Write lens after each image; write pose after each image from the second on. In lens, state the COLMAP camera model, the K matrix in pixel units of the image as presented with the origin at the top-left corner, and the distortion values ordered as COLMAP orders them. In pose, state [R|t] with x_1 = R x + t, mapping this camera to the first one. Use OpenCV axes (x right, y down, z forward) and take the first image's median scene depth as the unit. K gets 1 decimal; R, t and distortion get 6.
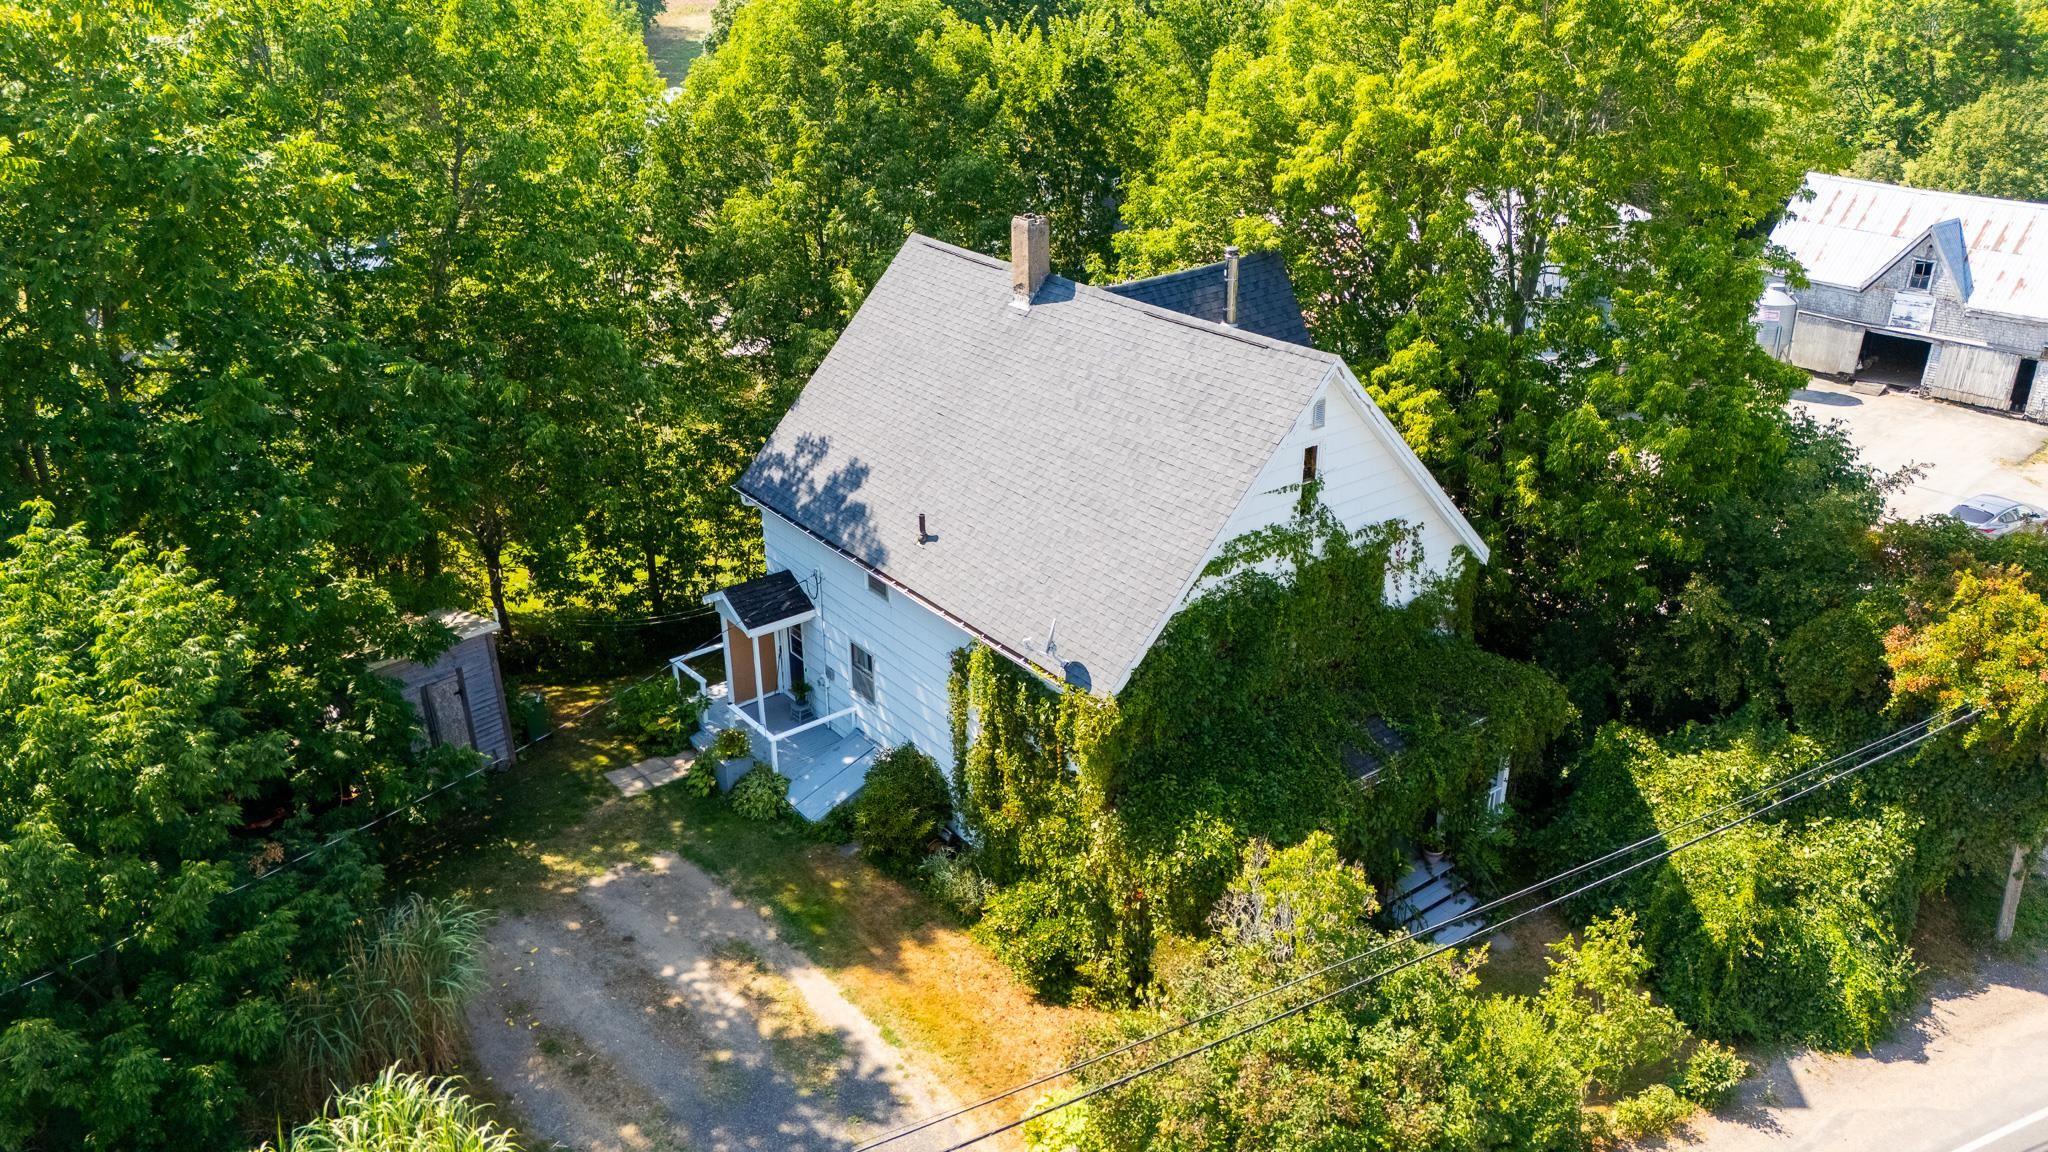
lens RADIAL K [[1525.3, 0, 1043.5], [0, 1525.3, 579.8], [0, 0, 1]] dist [0.059268, -0.052883]
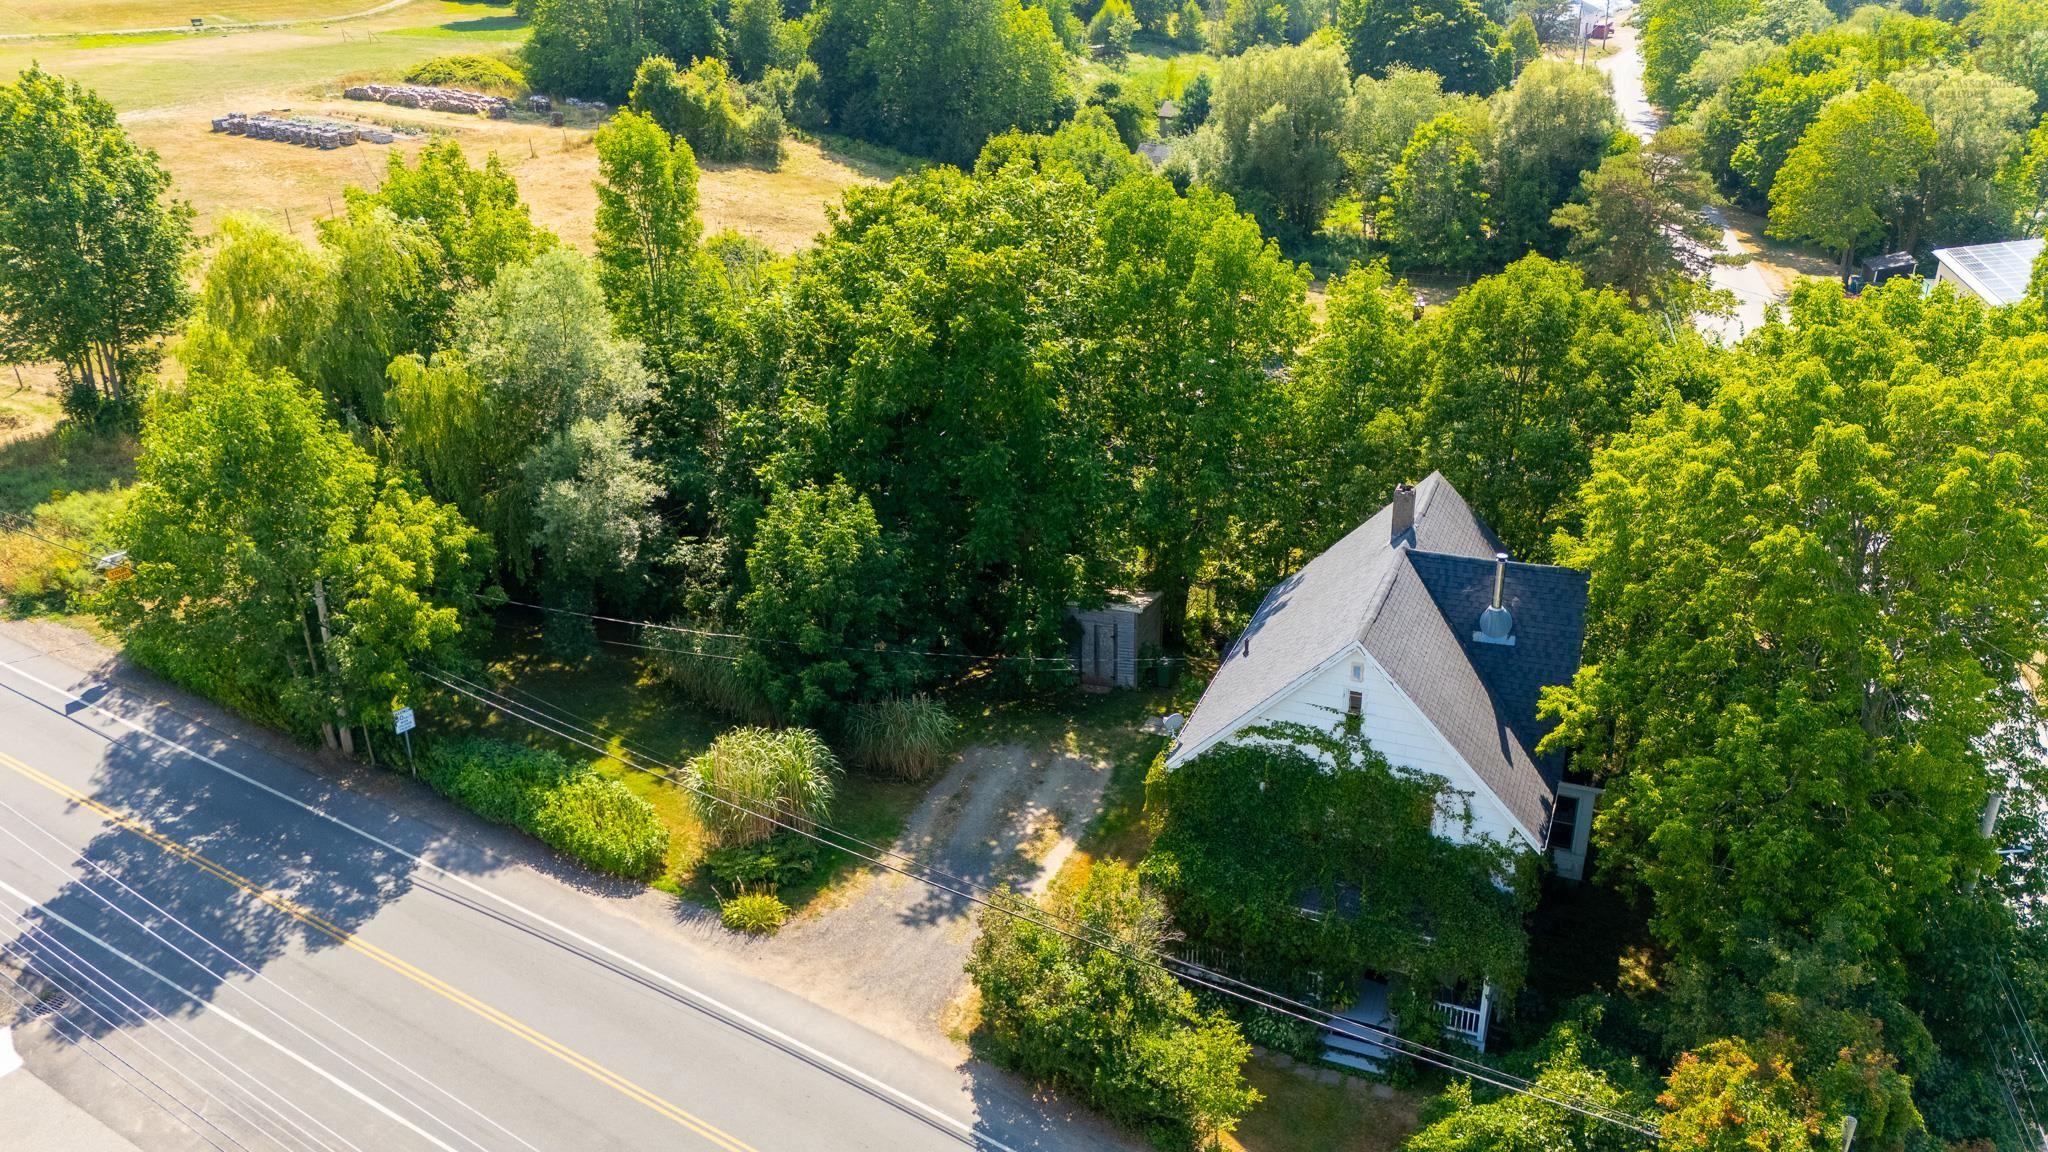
lens RADIAL K [[1525.3, 0, 1010.5], [0, 1525.3, 566.0], [0, 0, 1]] dist [0.059268, -0.052883]
pose [[0.494353, 0.355260, -0.793351, 1.055487], [-0.354387, 0.915749, 0.189244, -0.333277], [0.793741, 0.187599, 0.578603, -0.139169]]
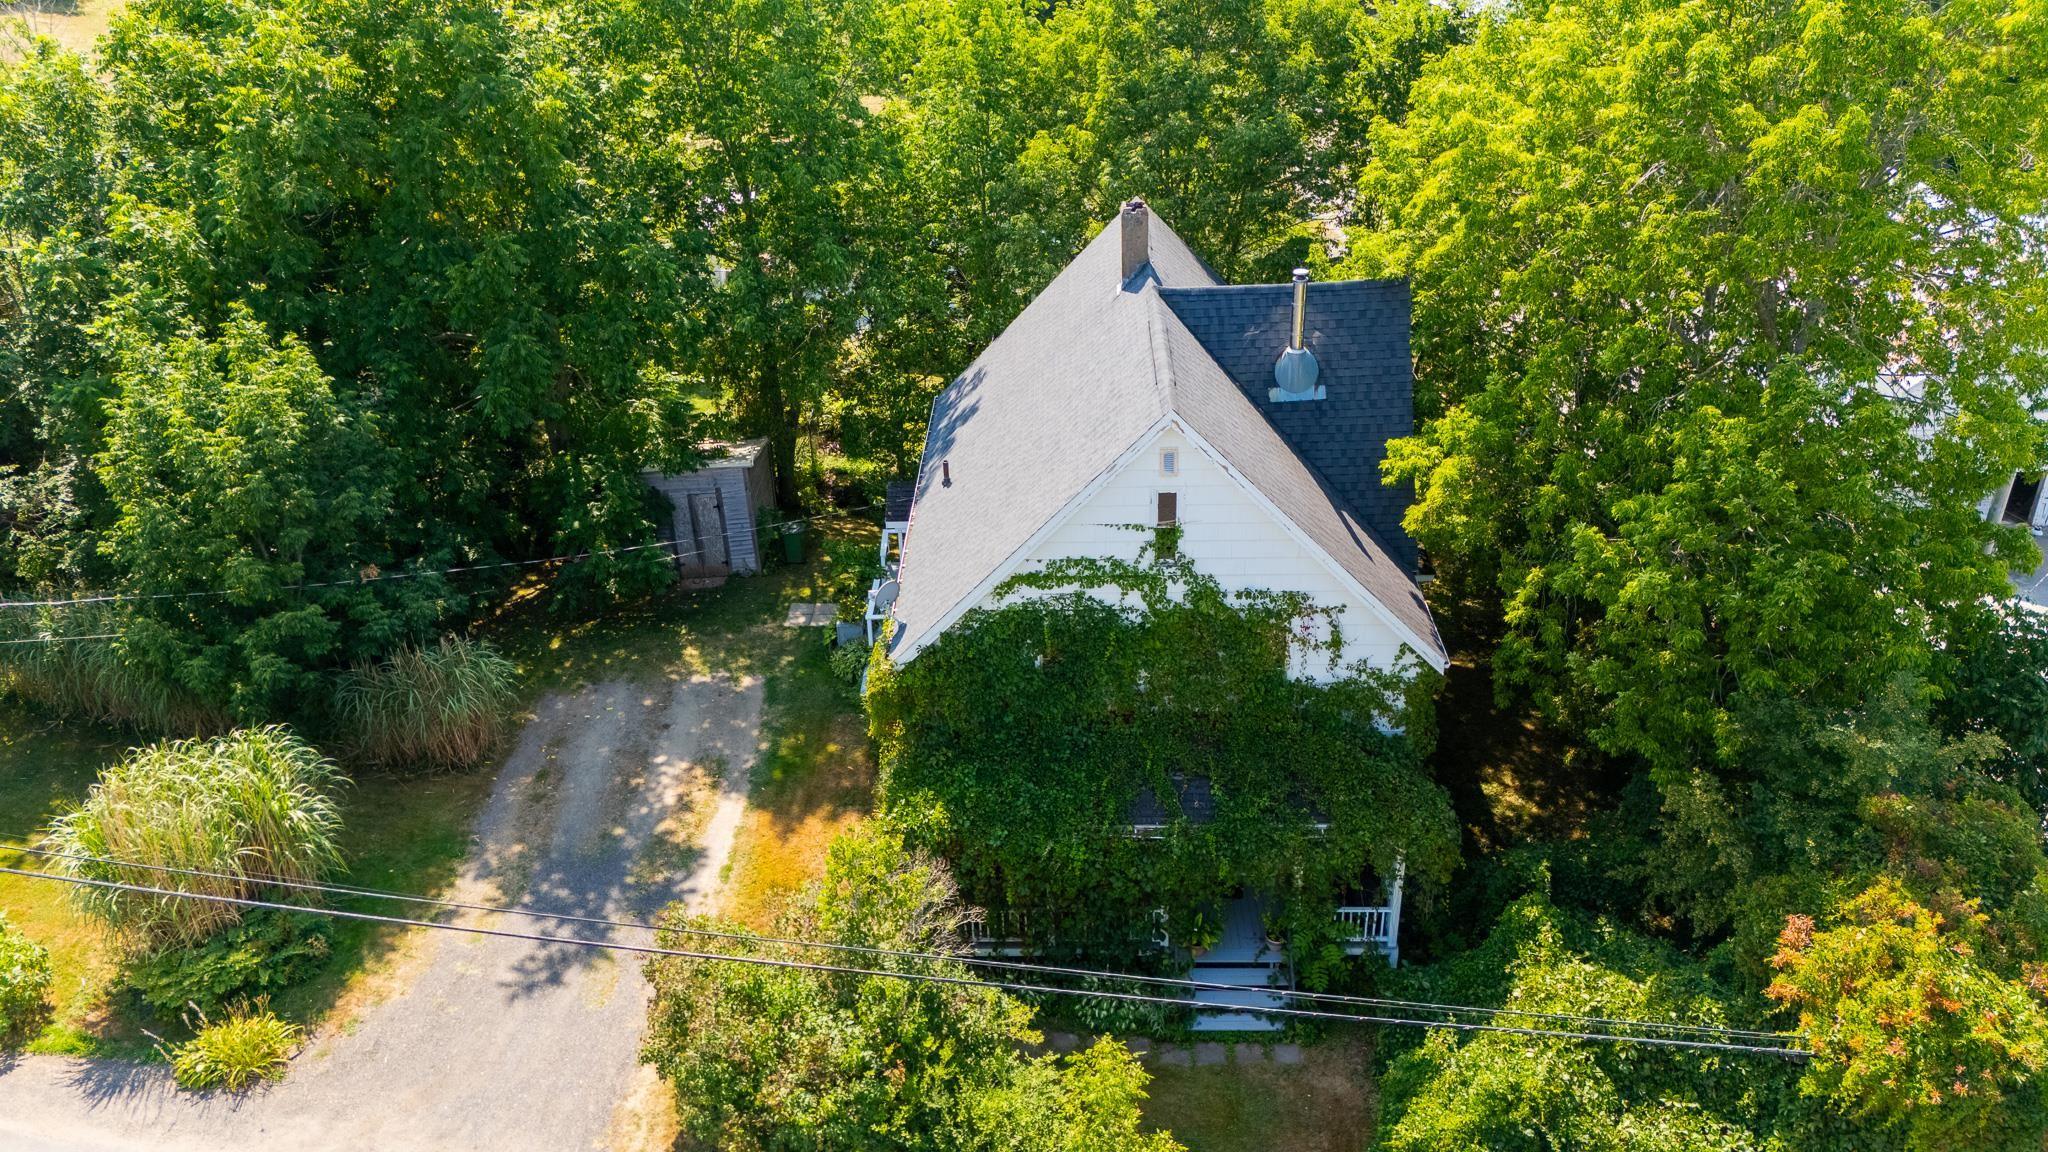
lens RADIAL K [[1525.3, 0, 1040.7], [0, 1525.3, 584.6], [0, 0, 1]] dist [0.059268, -0.052883]
pose [[0.782995, 0.297435, -0.546306, 0.612380], [-0.248271, 0.954715, 0.163957, -0.157639], [0.570333, 0.007254, 0.821381, 0.136070]]
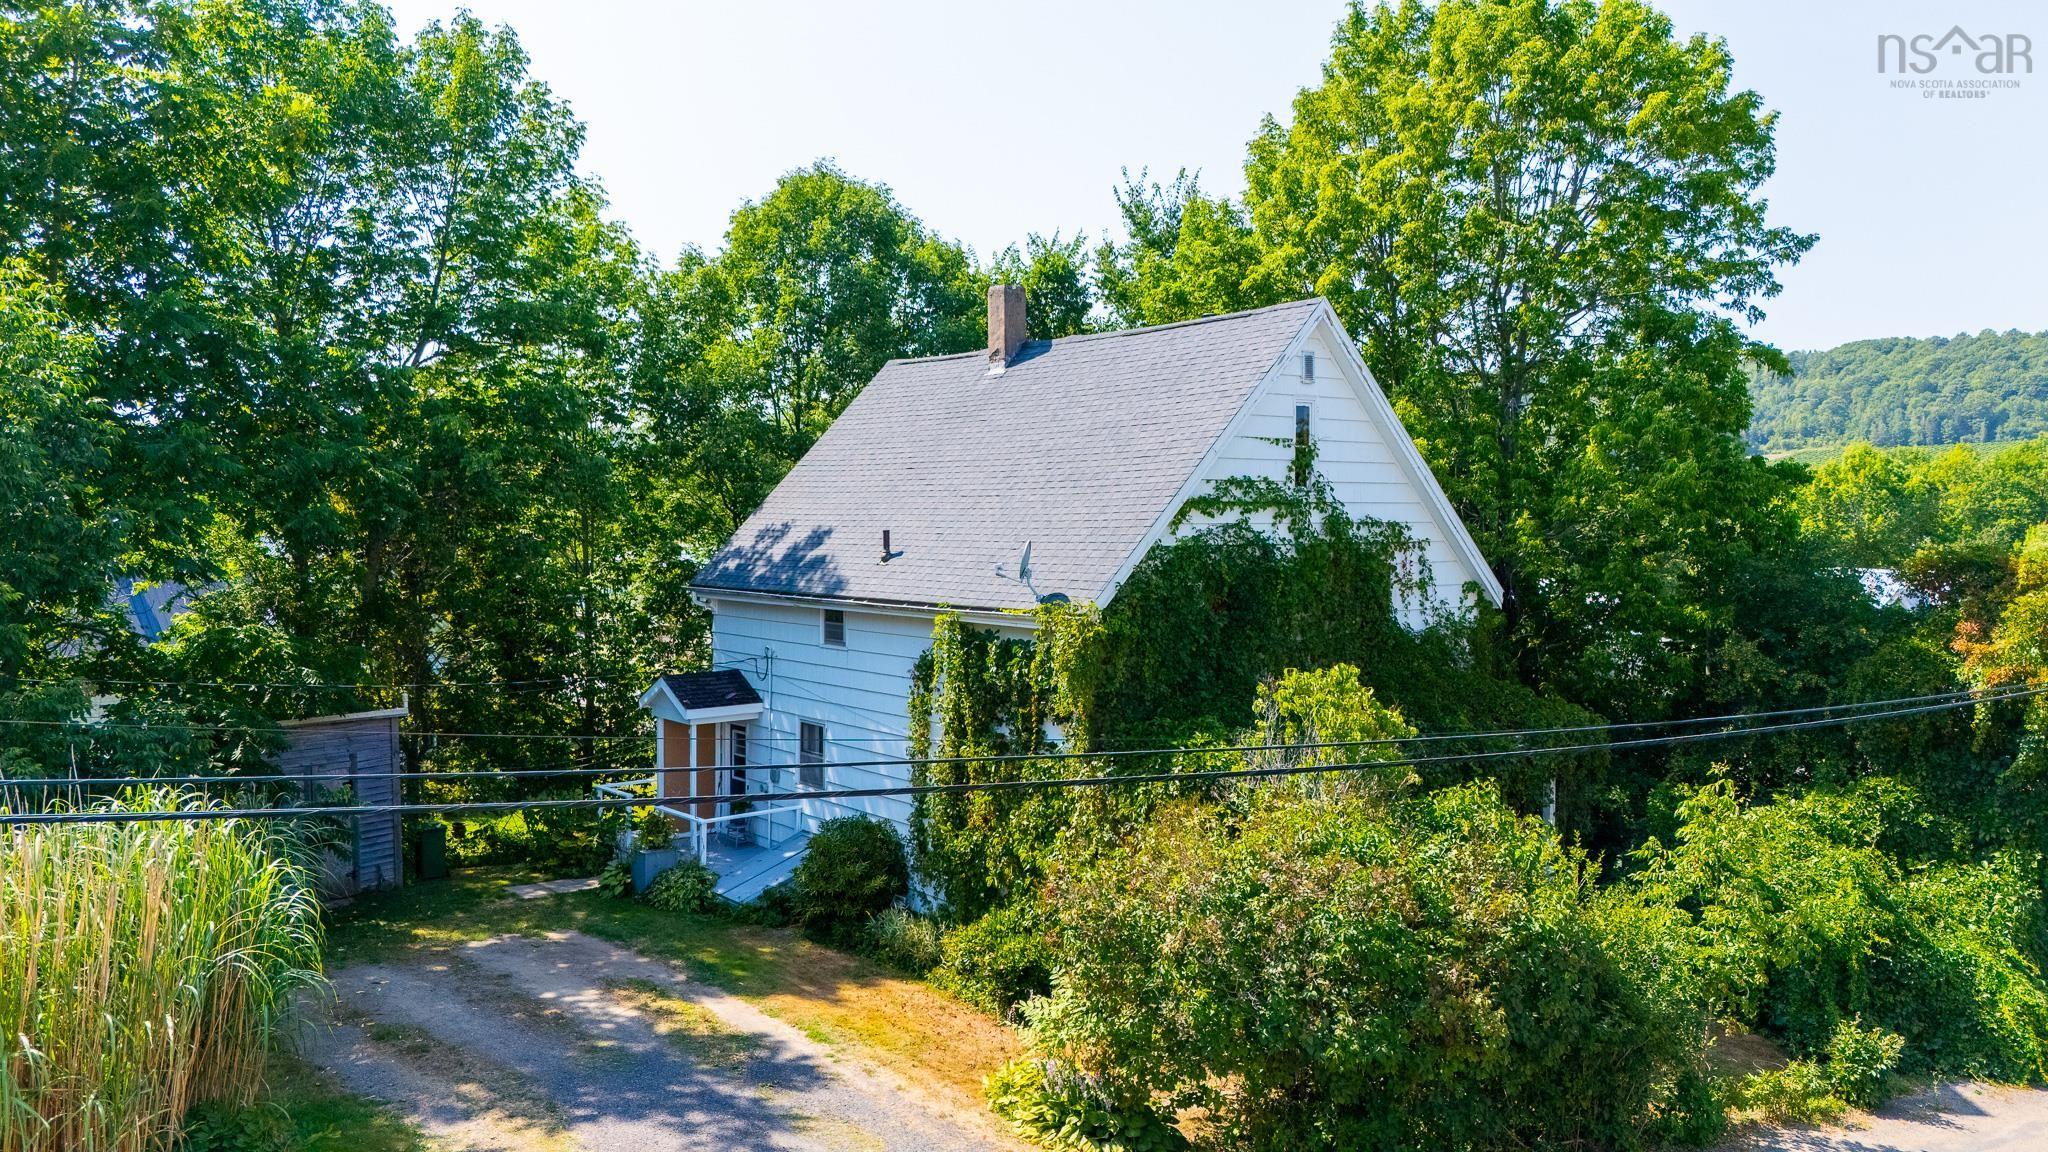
lens RADIAL K [[1525.3, 0, 1042.5], [0, 1525.3, 585.2], [0, 0, 1]] dist [0.059268, -0.052883]
pose [[0.999888, 0.007010, 0.013245, 0.002830], [-0.001545, 0.927369, -0.374144, 0.338783], [-0.014906, 0.374081, 0.927276, 0.157912]]
